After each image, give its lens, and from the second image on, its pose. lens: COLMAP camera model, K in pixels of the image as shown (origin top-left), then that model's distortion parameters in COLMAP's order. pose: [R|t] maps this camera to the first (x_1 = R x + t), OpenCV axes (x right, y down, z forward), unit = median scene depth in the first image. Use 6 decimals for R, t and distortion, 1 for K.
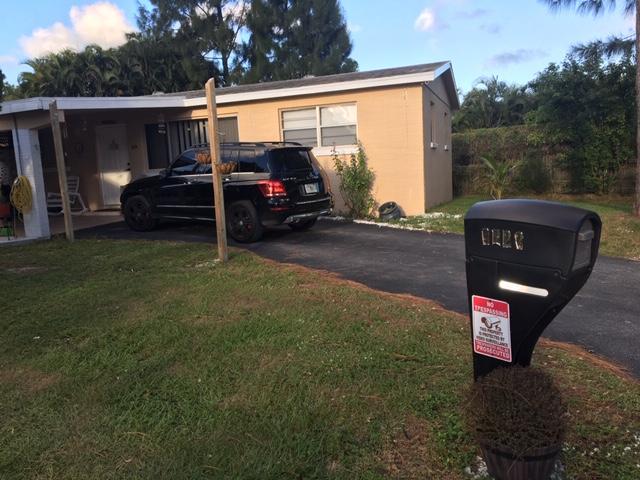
lens RADIAL K [[551.2, 0, 320.3], [0, 551.2, 237.7], [0, 0, 1]] dist [0.057578, -0.049848]
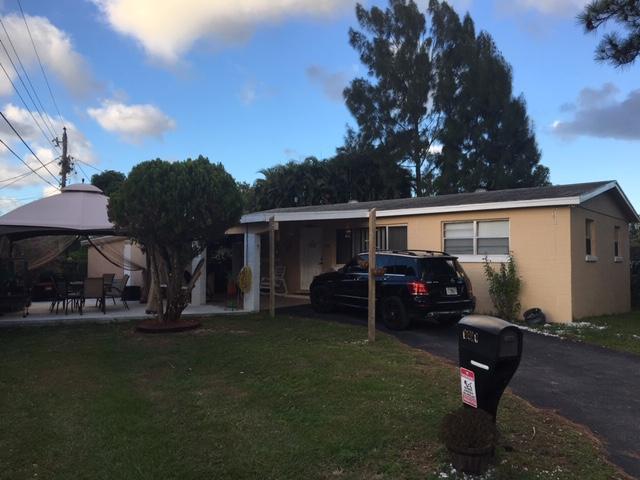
lens RADIAL K [[551.2, 0, 318.2], [0, 551.2, 239.9], [0, 0, 1]] dist [0.057578, -0.049848]
pose [[0.933862, 0.047284, -0.354494, 0.105147], [-0.102155, 0.985191, -0.137705, -0.001544], [0.342733, 0.164811, 0.924863, -0.199132]]
